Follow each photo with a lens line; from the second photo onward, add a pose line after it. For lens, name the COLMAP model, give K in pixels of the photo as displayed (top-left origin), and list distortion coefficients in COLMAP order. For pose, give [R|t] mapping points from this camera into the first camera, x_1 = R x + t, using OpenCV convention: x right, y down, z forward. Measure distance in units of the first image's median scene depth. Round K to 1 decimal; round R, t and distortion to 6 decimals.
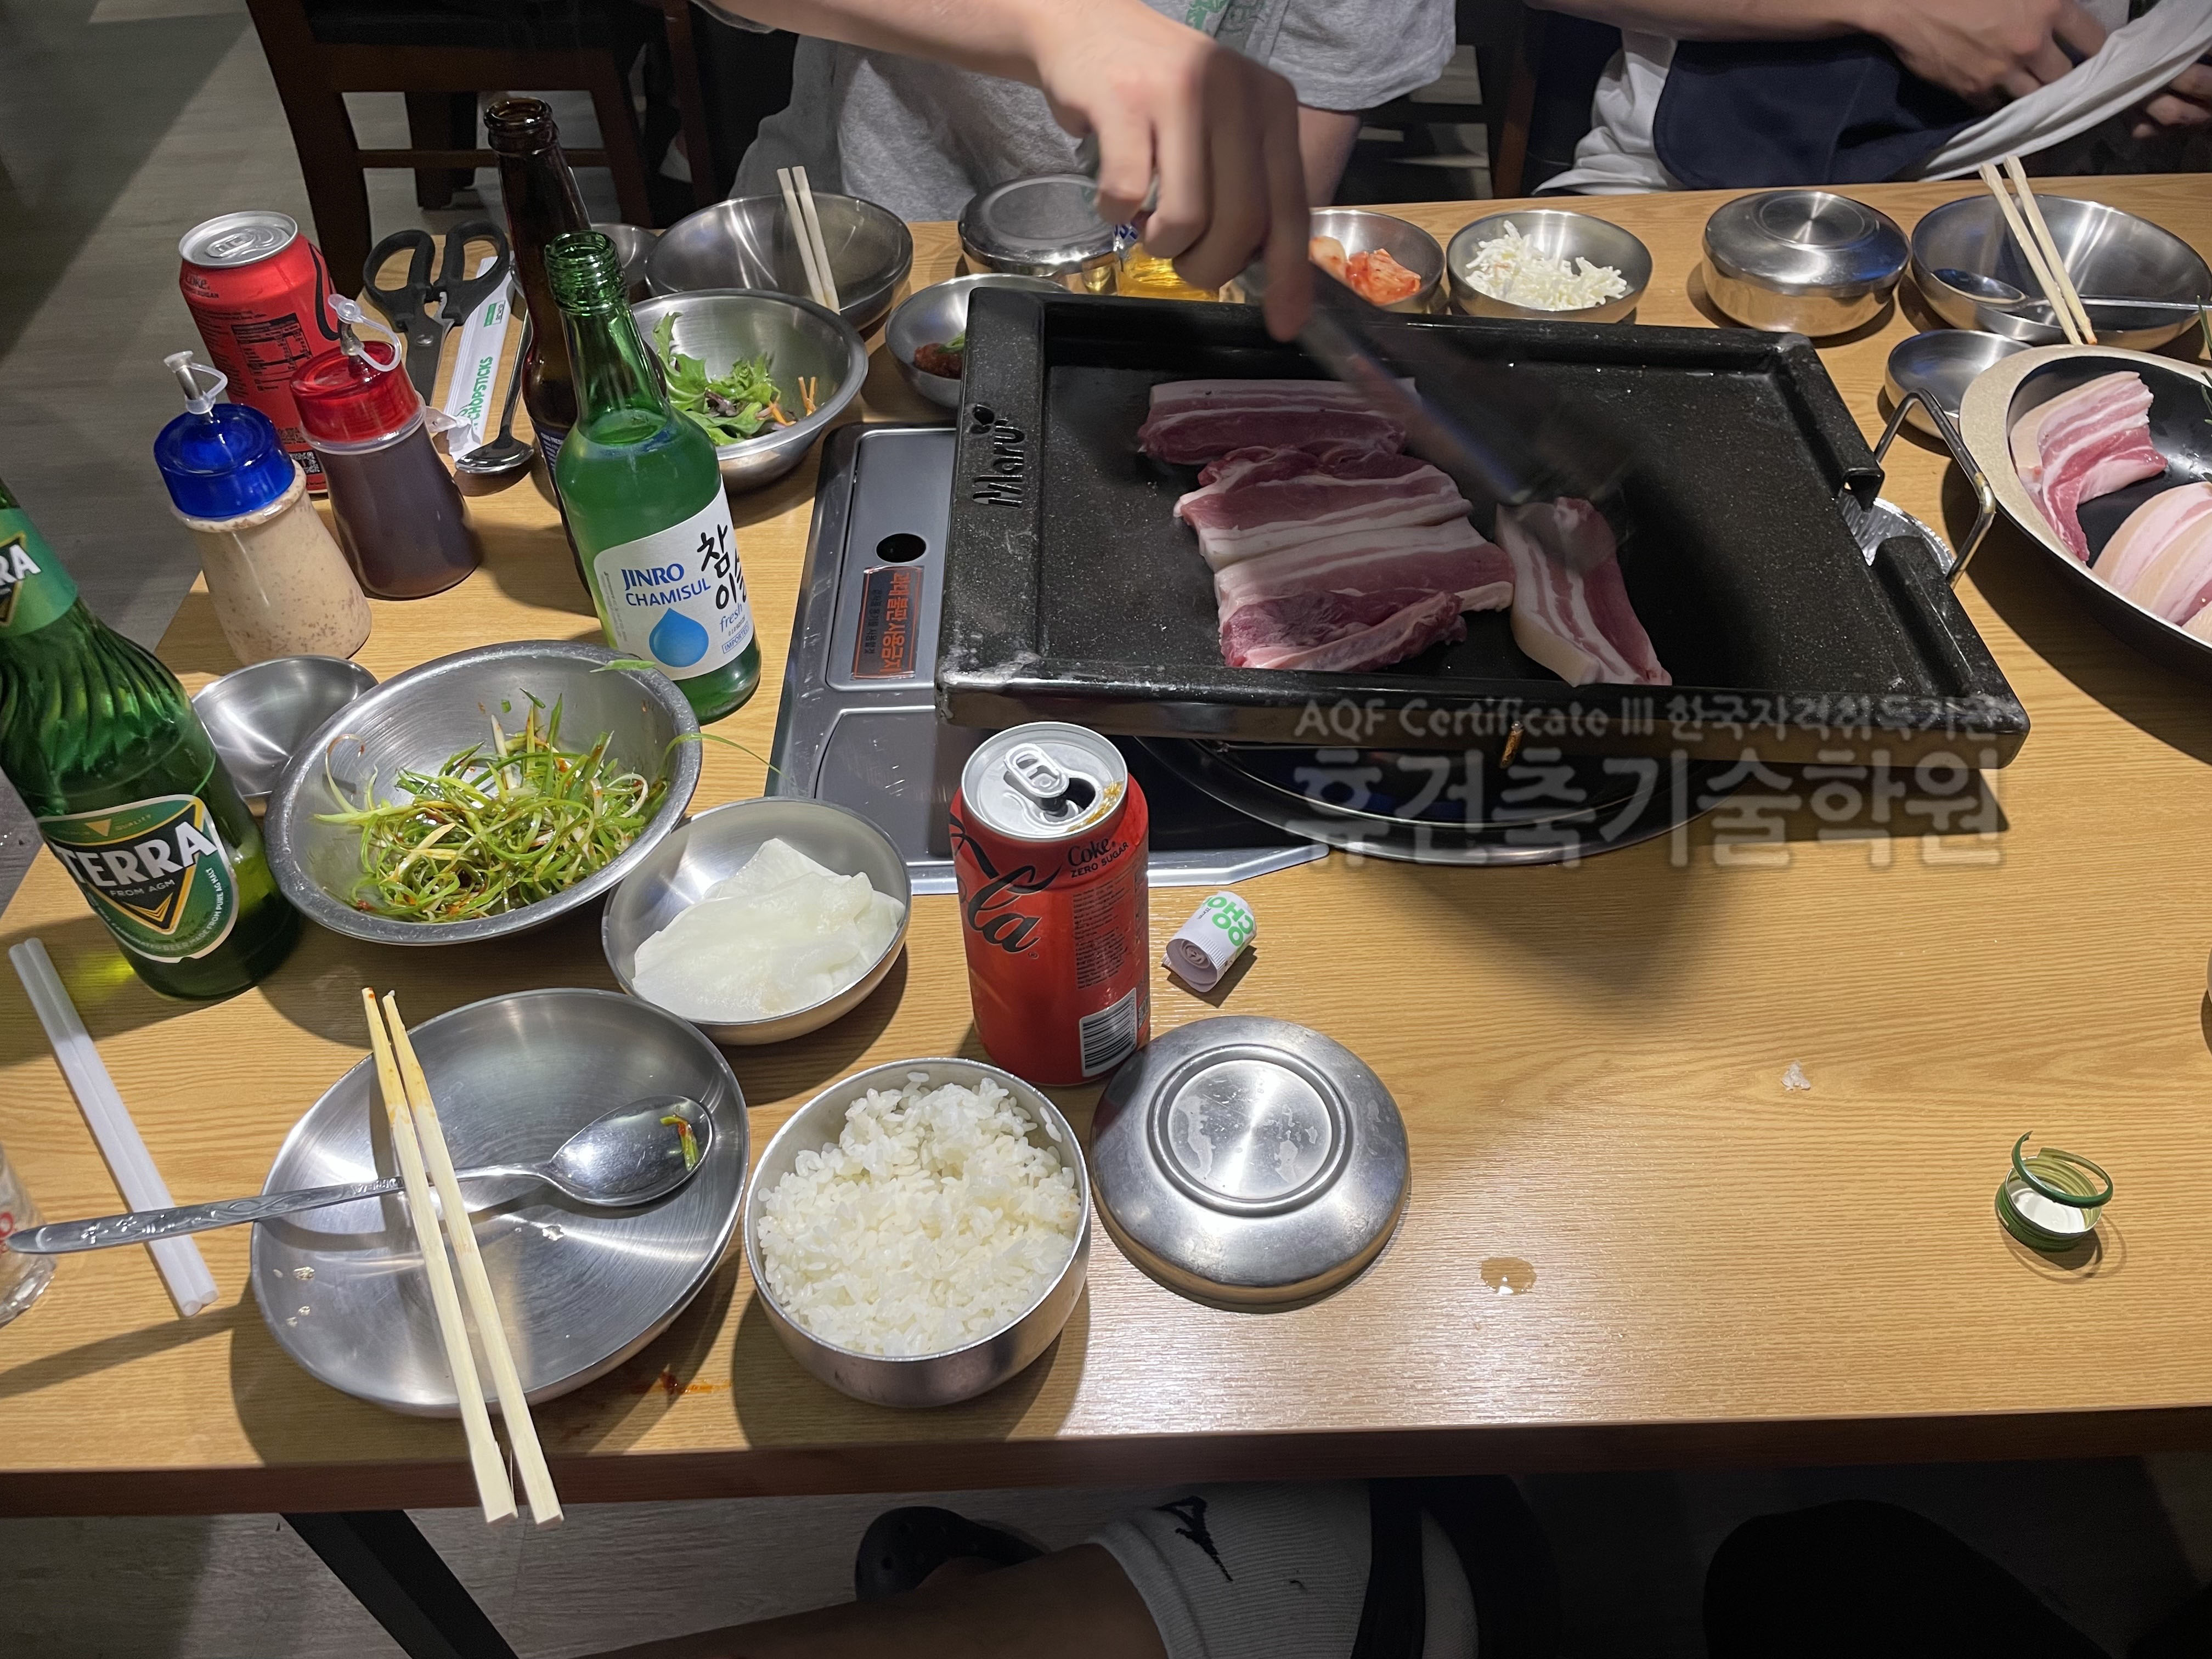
lens RADIAL K [[1527.8, 0, 1074.6], [0, 1527.8, 826.2], [0, 0, 1]] dist [0.047381, -0.057090]
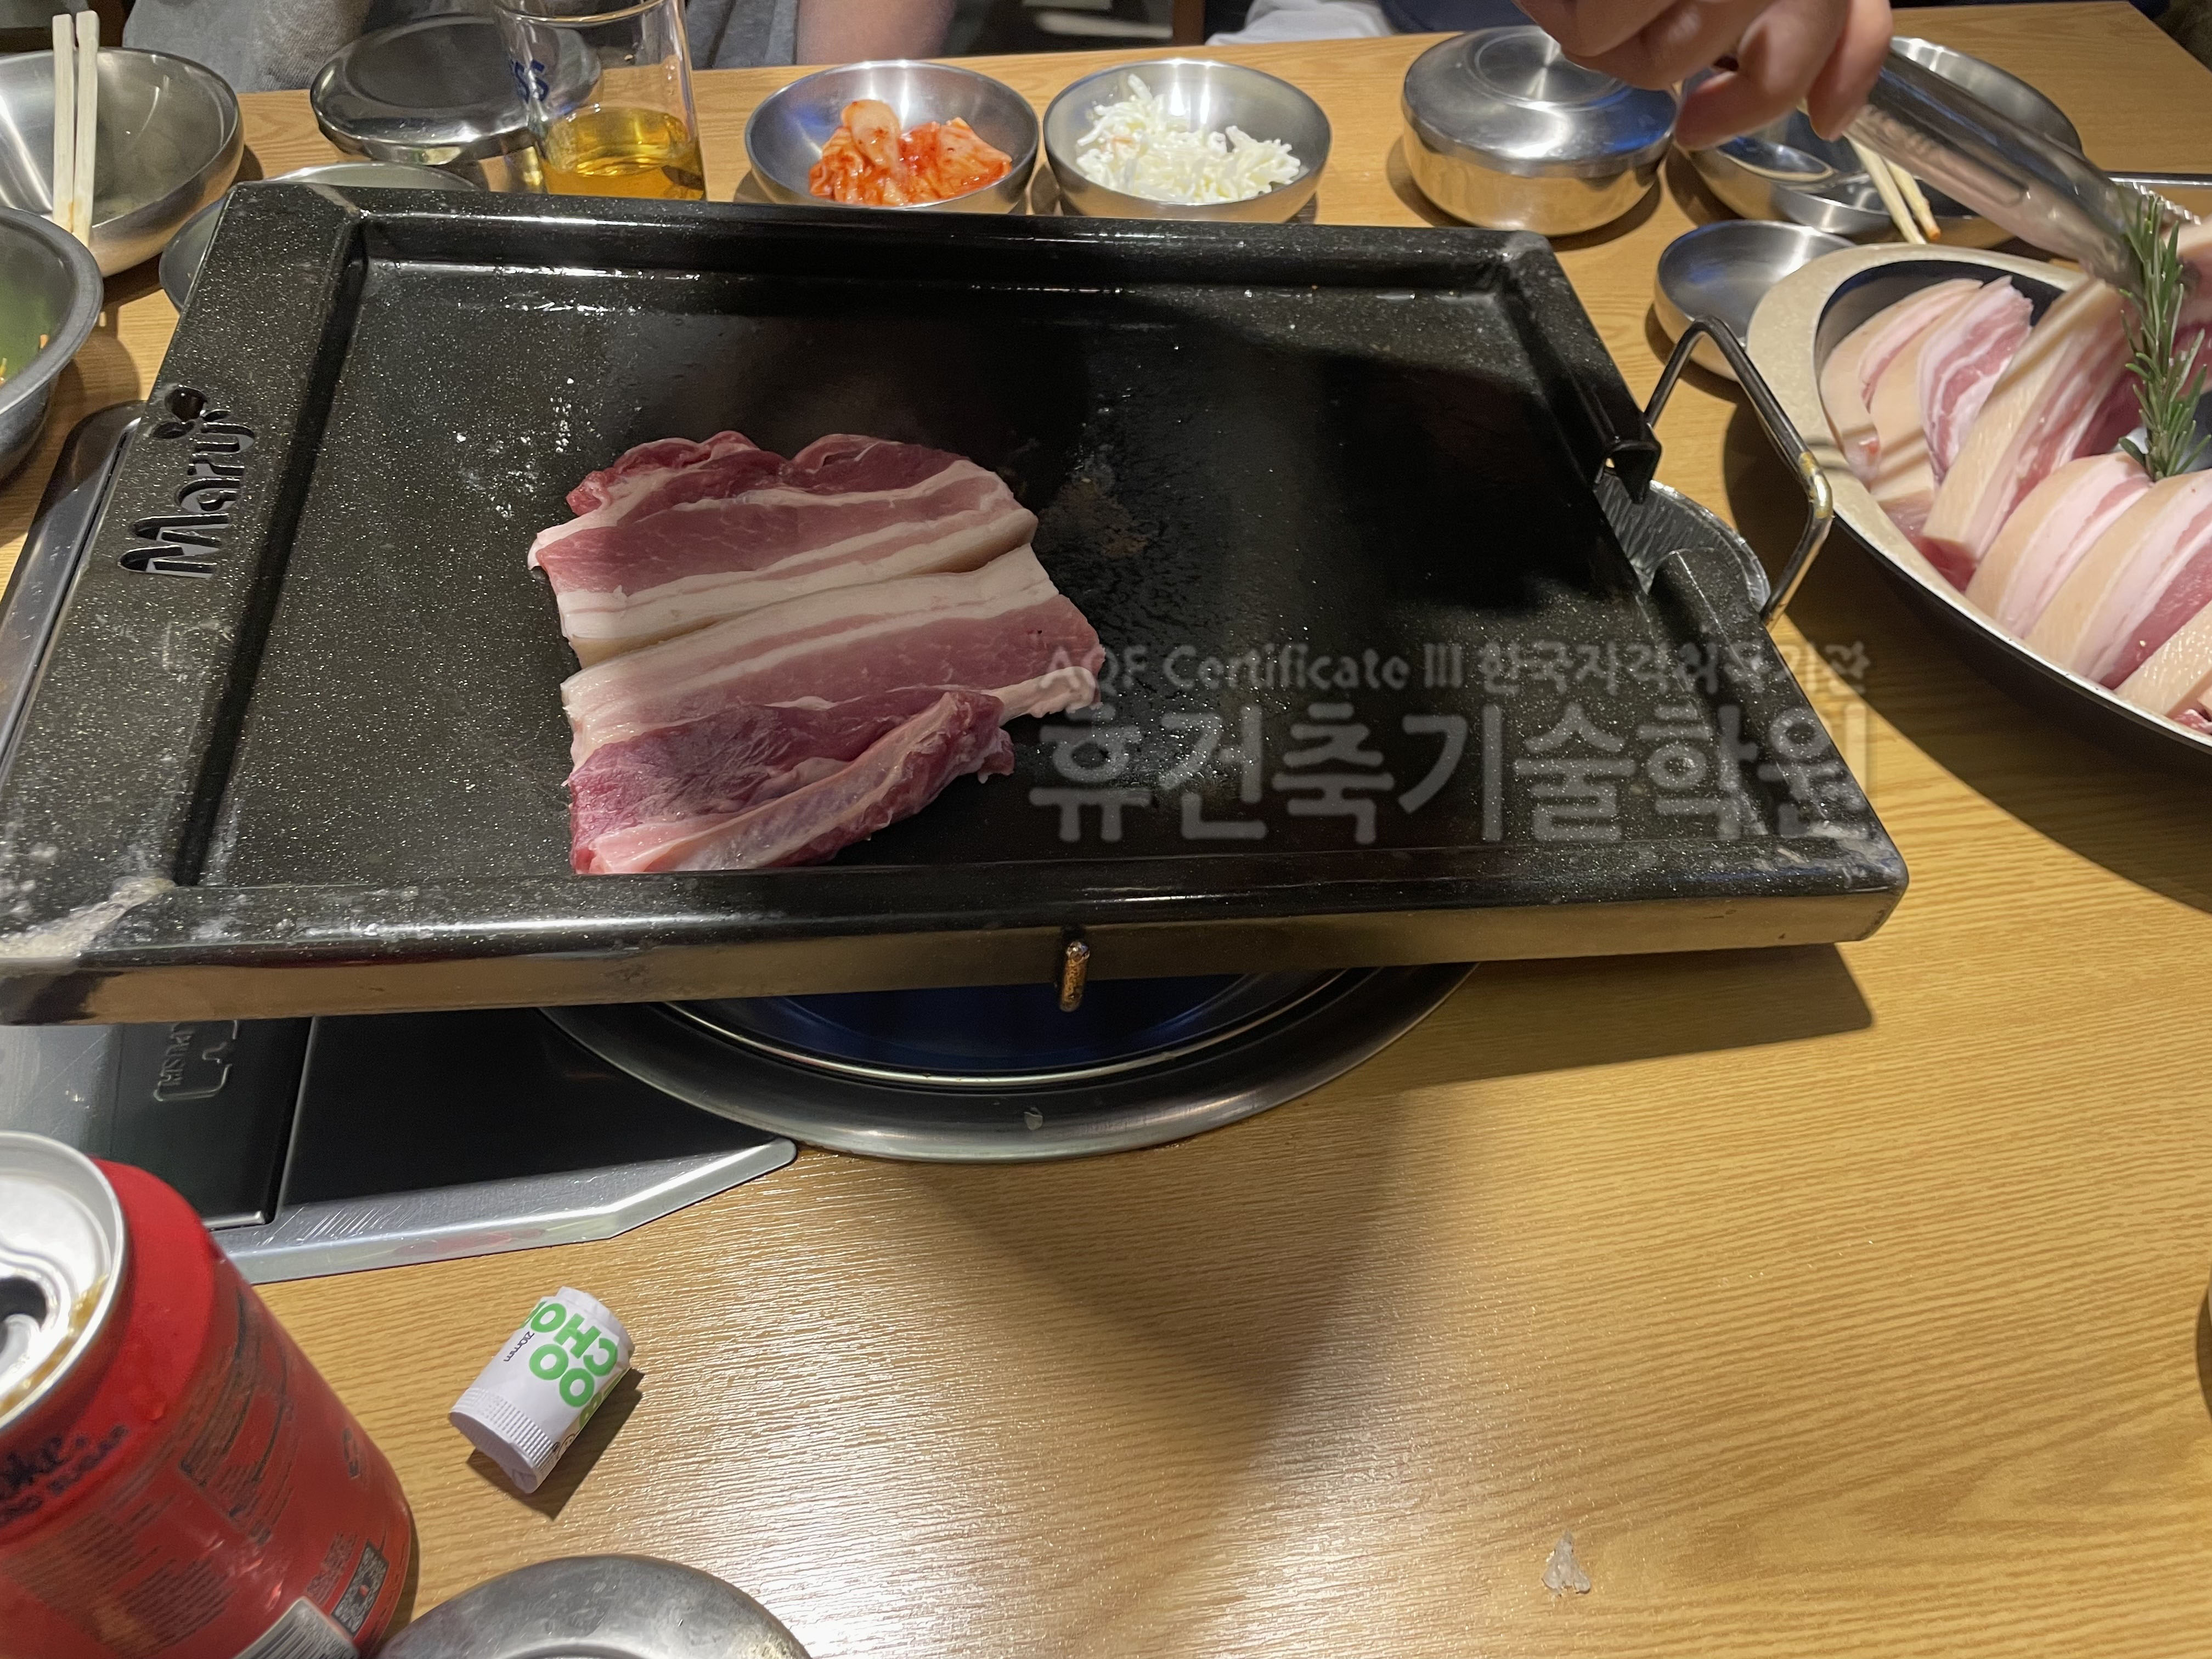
lens RADIAL K [[1527.8, 0, 1074.6], [0, 1527.8, 826.2], [0, 0, 1]] dist [0.047381, -0.057090]
pose [[0.990762, -0.067892, 0.117394, 0.195801], [0.061492, 0.996461, 0.057308, -0.124769], [-0.120869, -0.049560, 0.991430, 0.384545]]
